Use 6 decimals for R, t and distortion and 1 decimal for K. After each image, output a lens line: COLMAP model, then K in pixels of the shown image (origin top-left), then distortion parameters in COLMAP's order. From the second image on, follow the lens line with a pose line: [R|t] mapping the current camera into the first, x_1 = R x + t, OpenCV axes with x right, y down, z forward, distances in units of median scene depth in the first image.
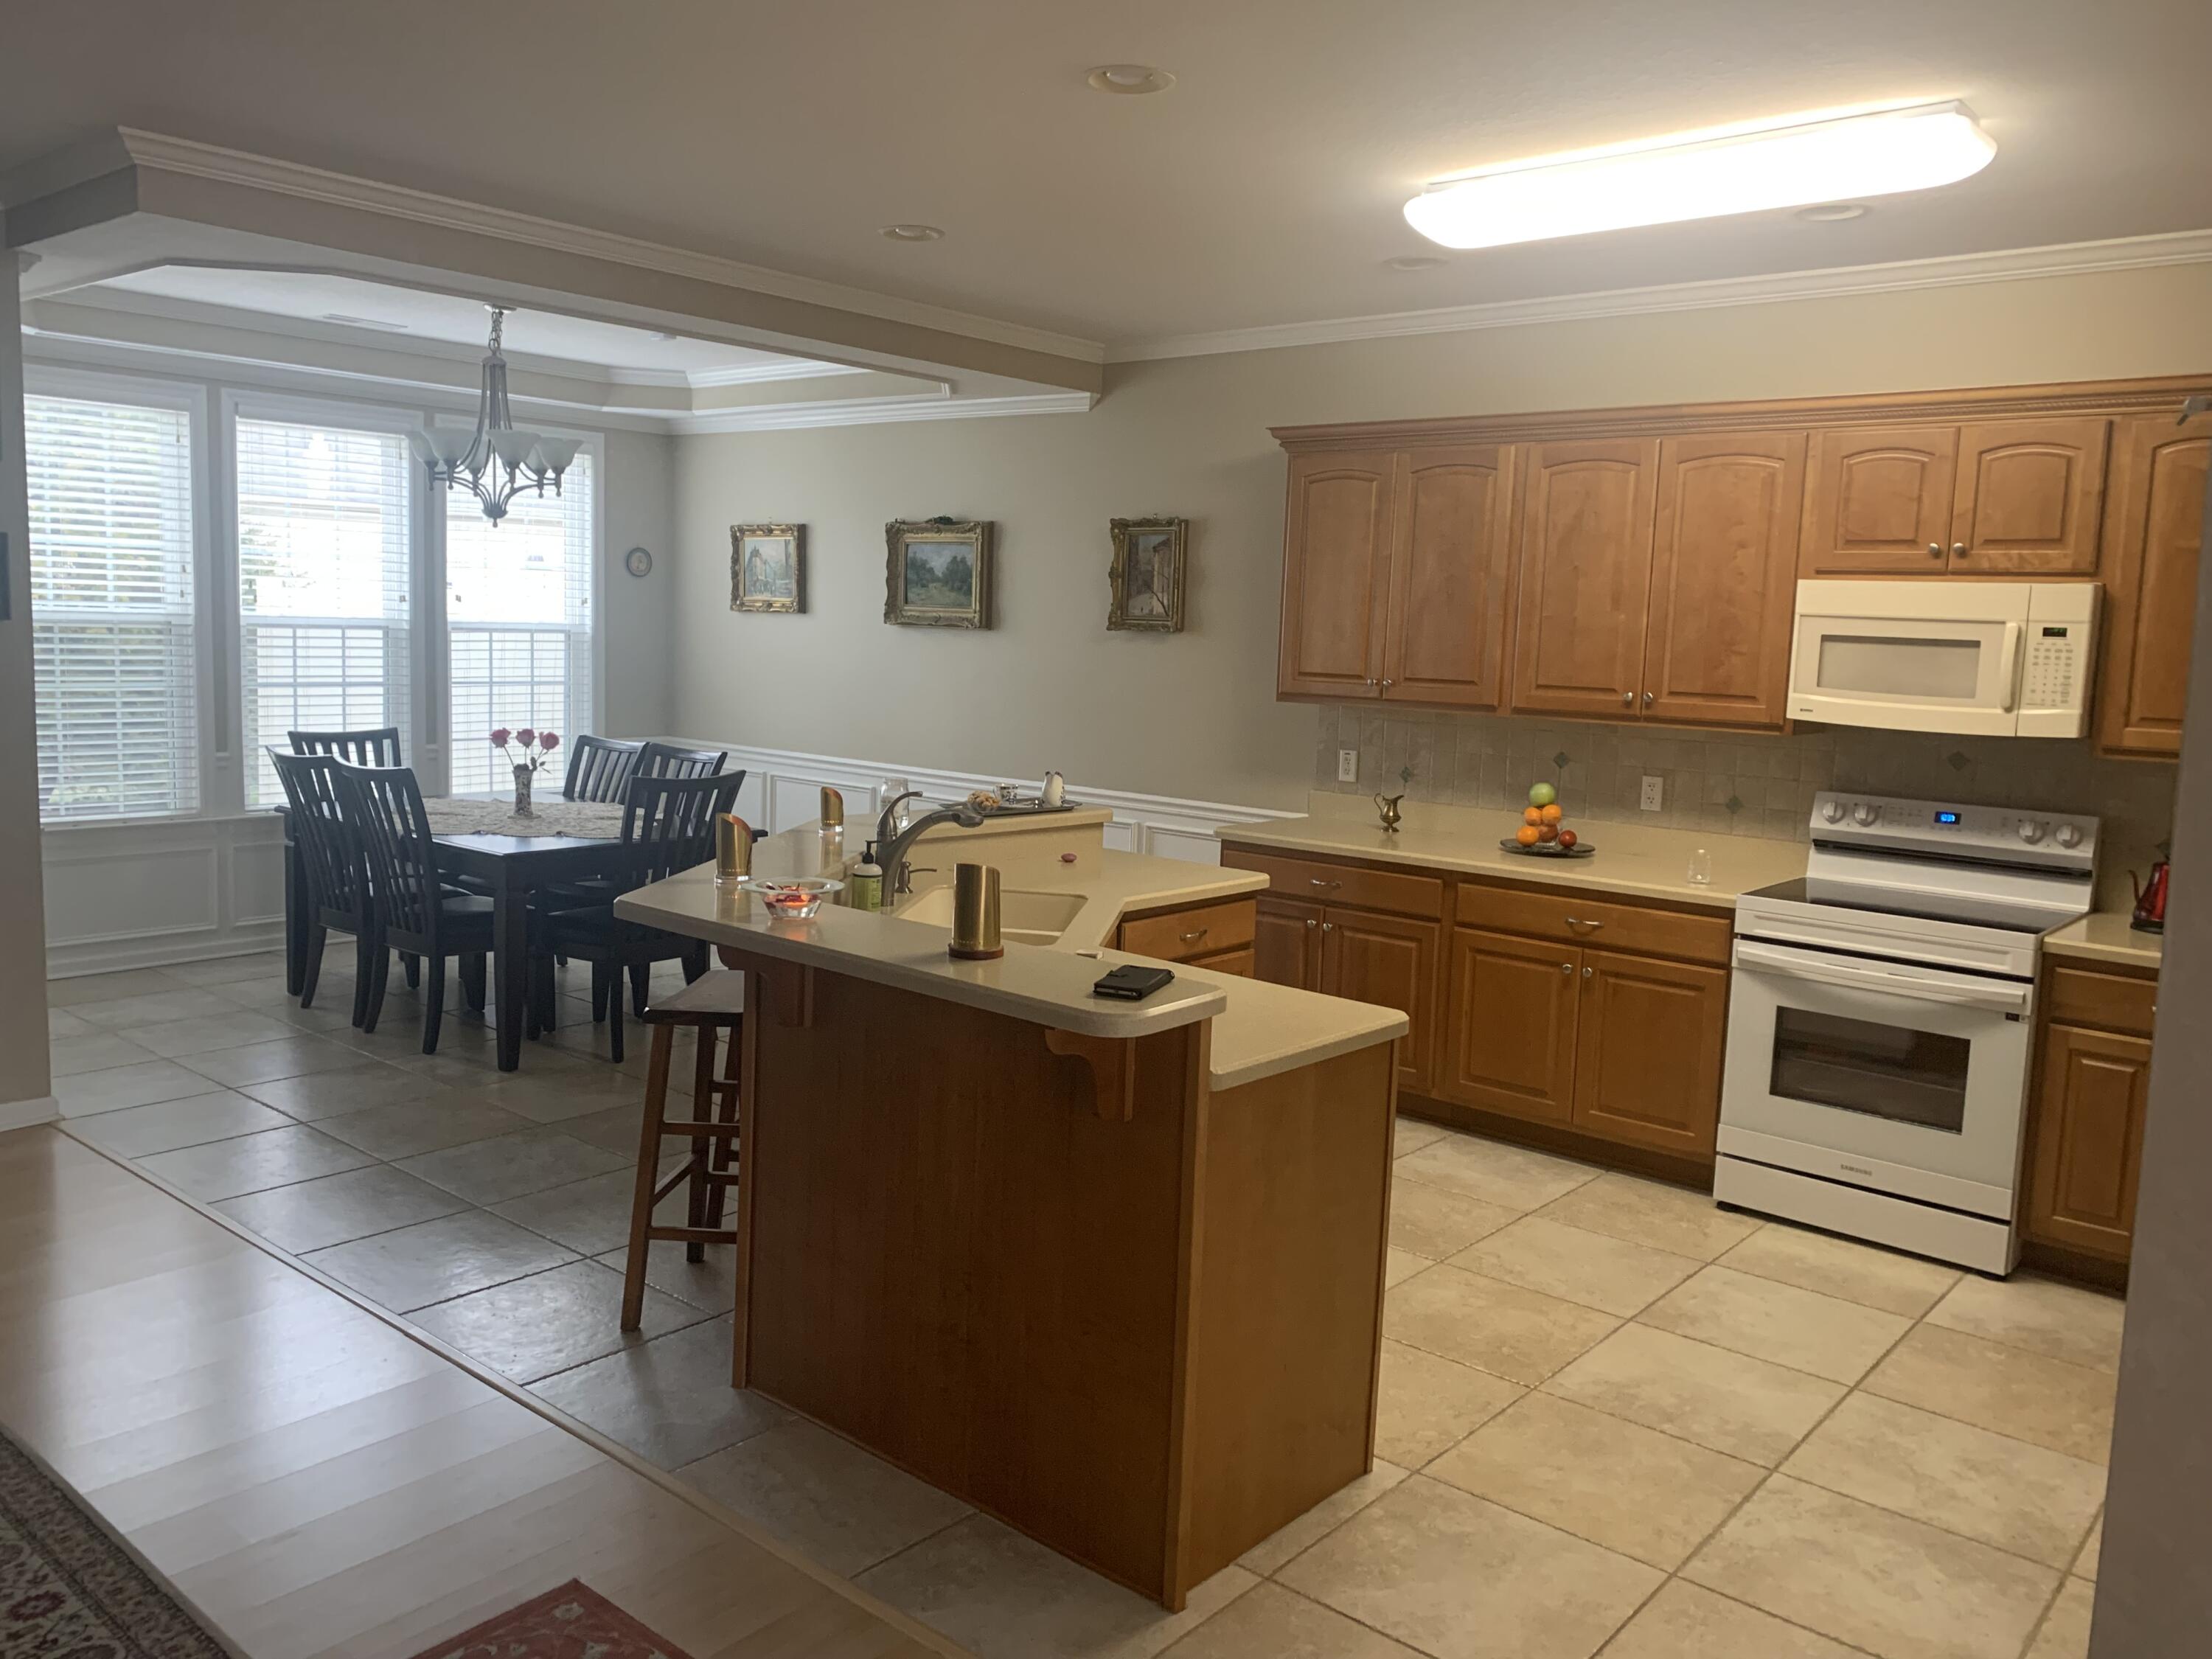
lens RADIAL K [[1686.3, 0, 1079.9], [0, 1686.3, 807.0], [0, 0, 1]] dist [0.090075, -0.158049]
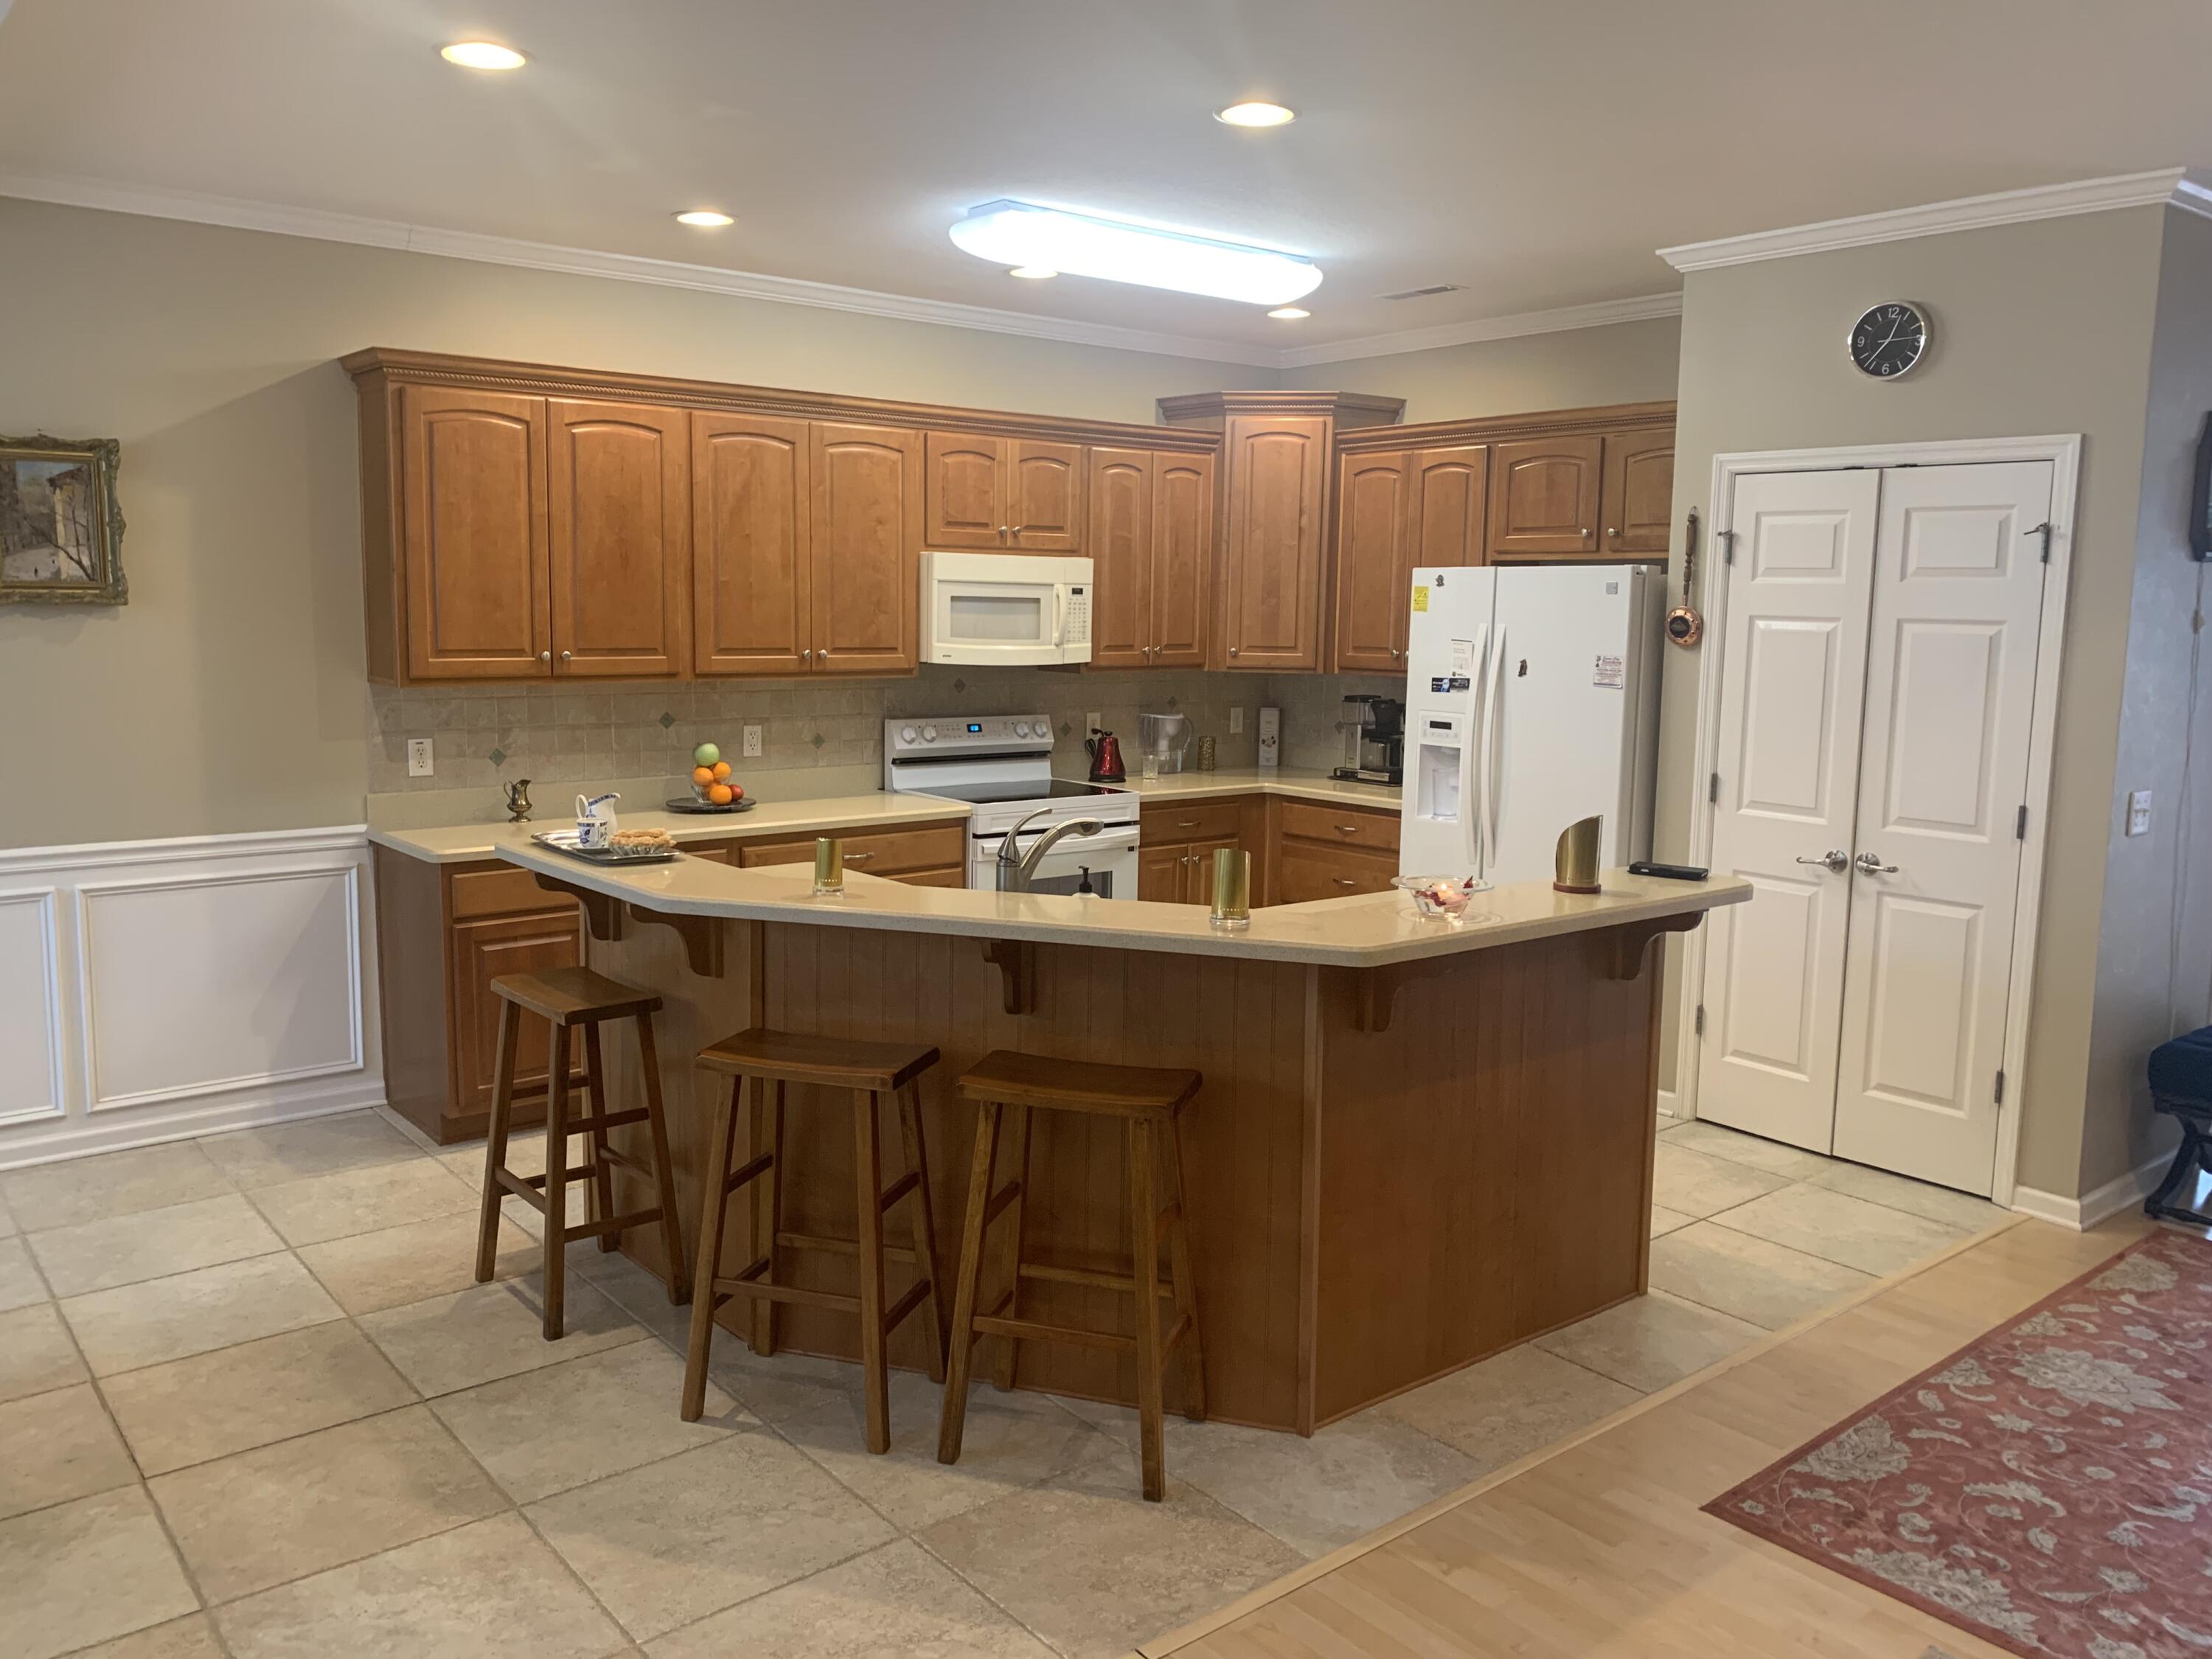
lens RADIAL K [[1686.3, 0, 1079.9], [0, 1686.3, 807.0], [0, 0, 1]] dist [0.090075, -0.158049]
pose [[0.174708, -0.152779, 0.972695, -0.791327], [0.101020, 0.985457, 0.136639, -0.106406], [-0.979424, 0.074389, 0.187601, 0.667198]]
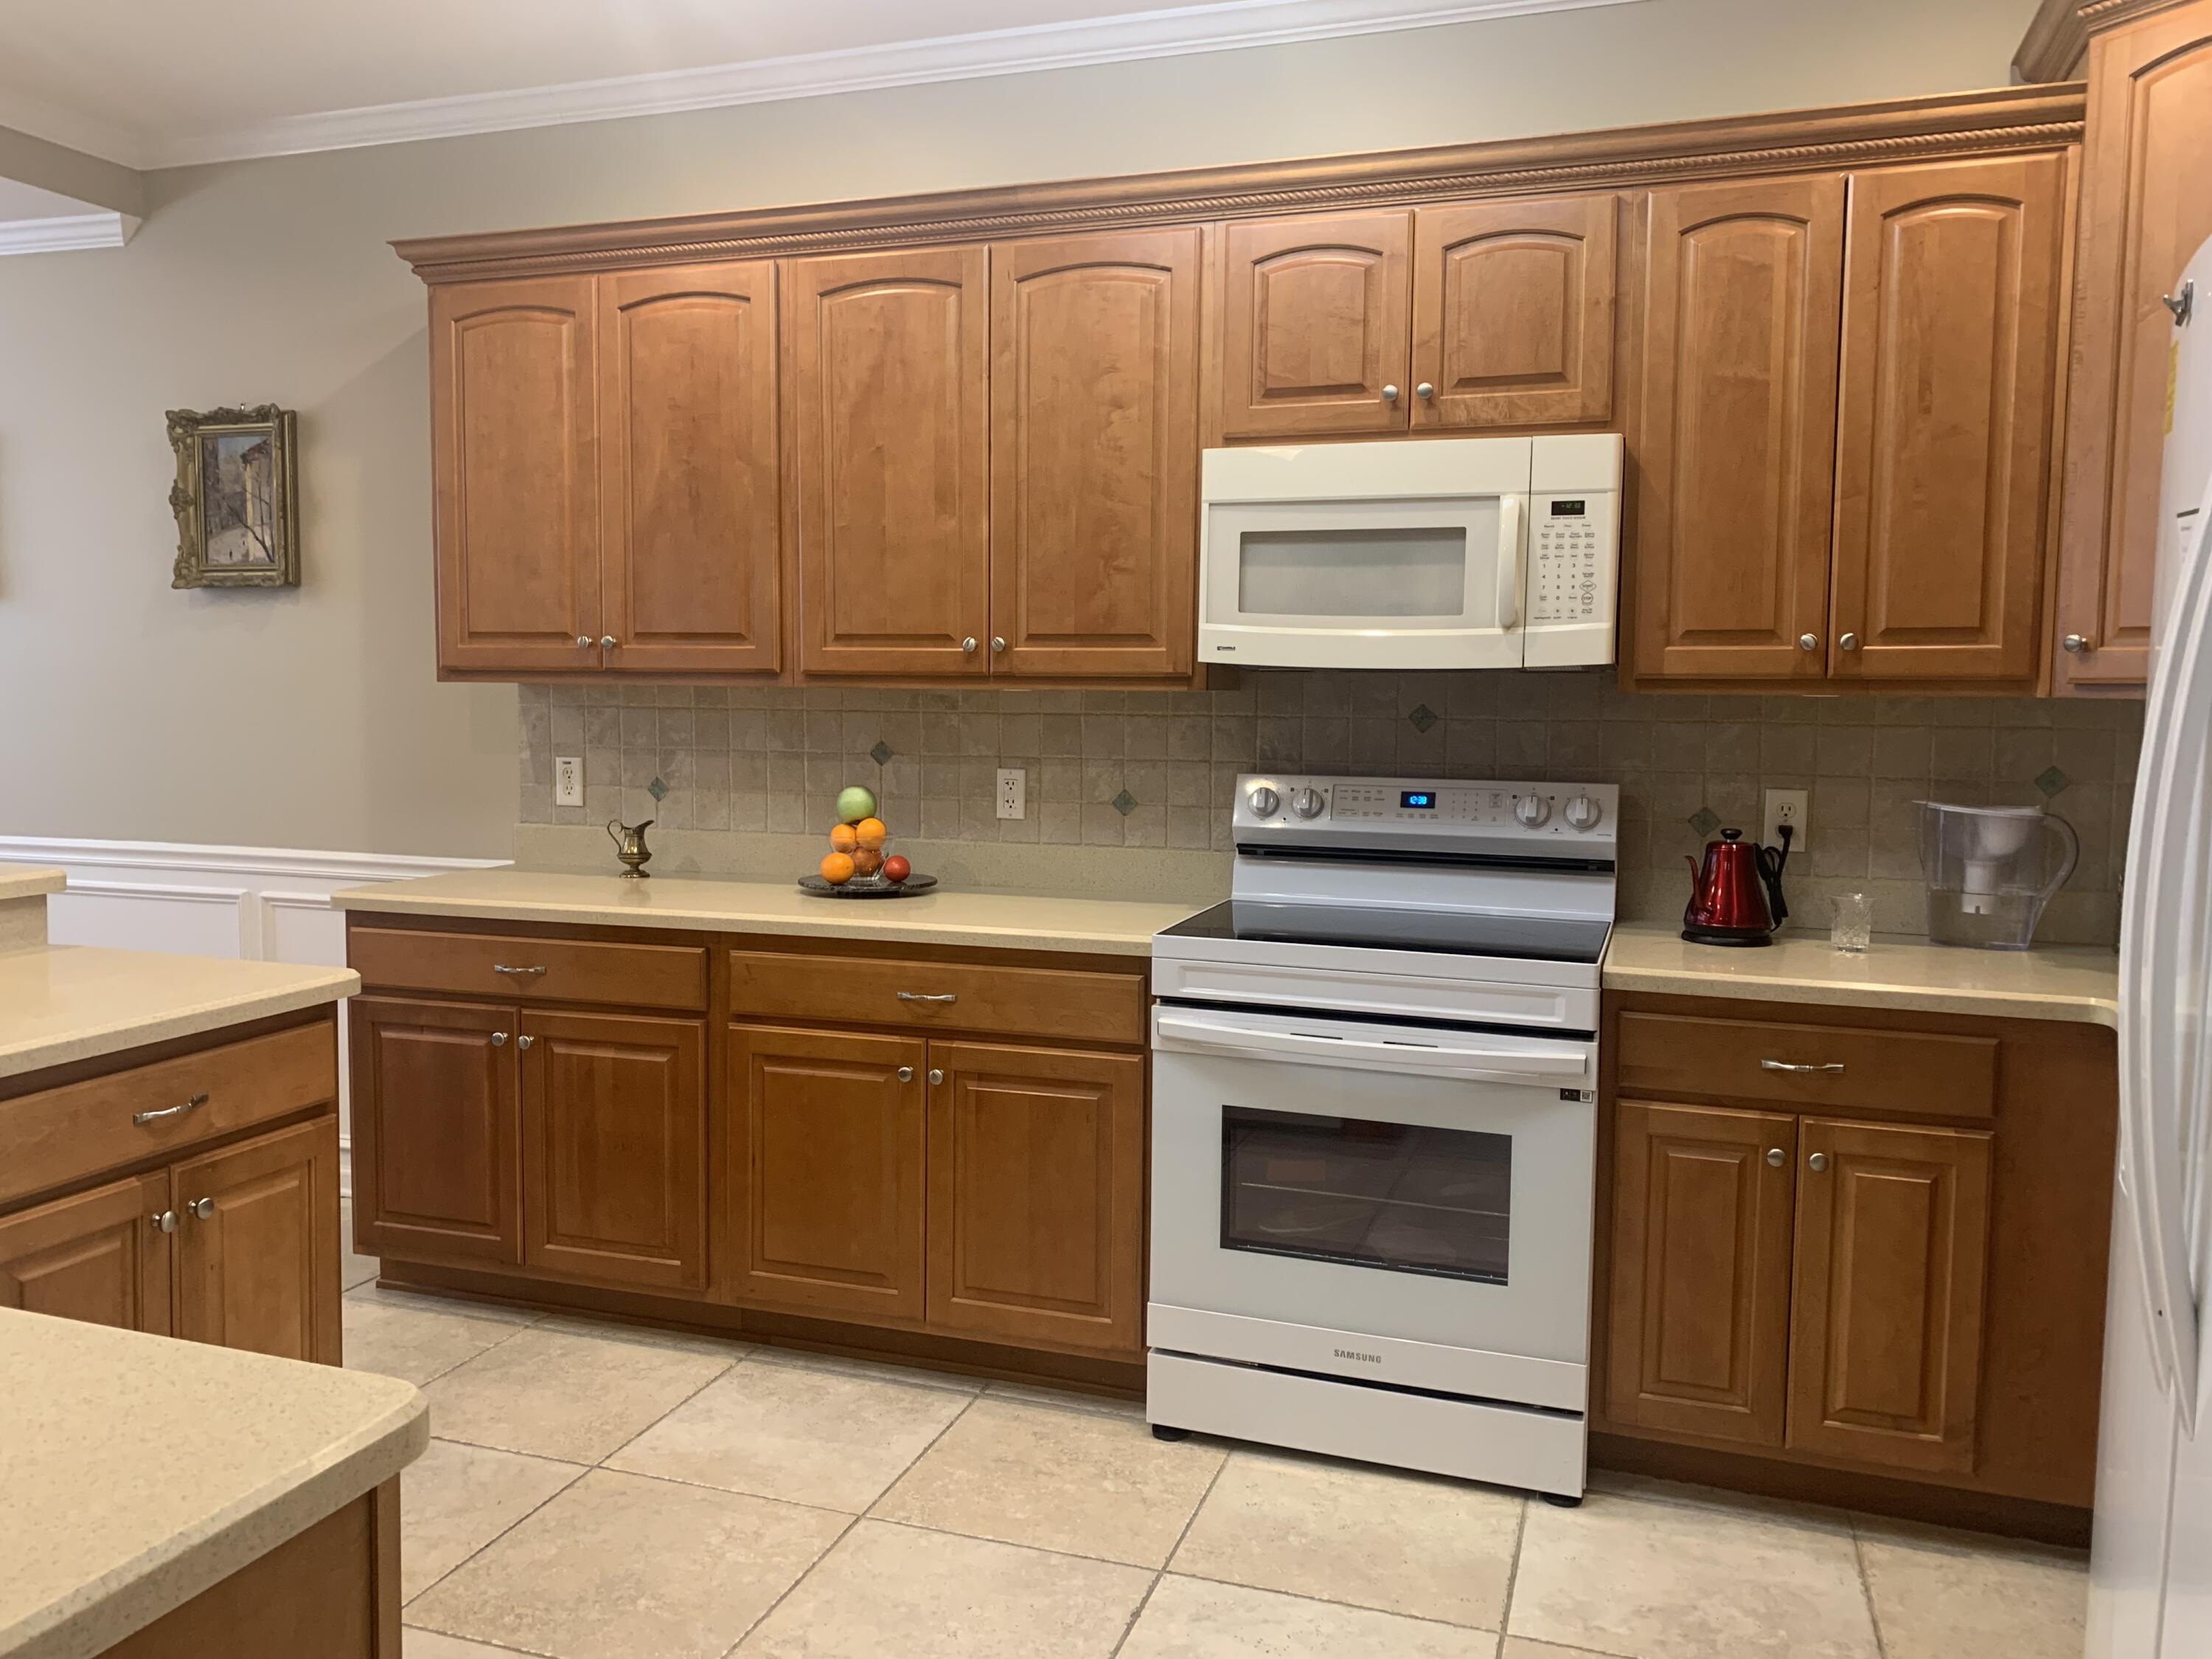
lens RADIAL K [[1686.3, 0, 1079.9], [0, 1686.3, 807.0], [0, 0, 1]] dist [0.090075, -0.158049]
pose [[0.927367, -0.051305, 0.370618, 0.126509], [0.063228, 0.997797, -0.020082, 0.014343], [-0.368771, 0.042057, 0.928568, 0.412048]]
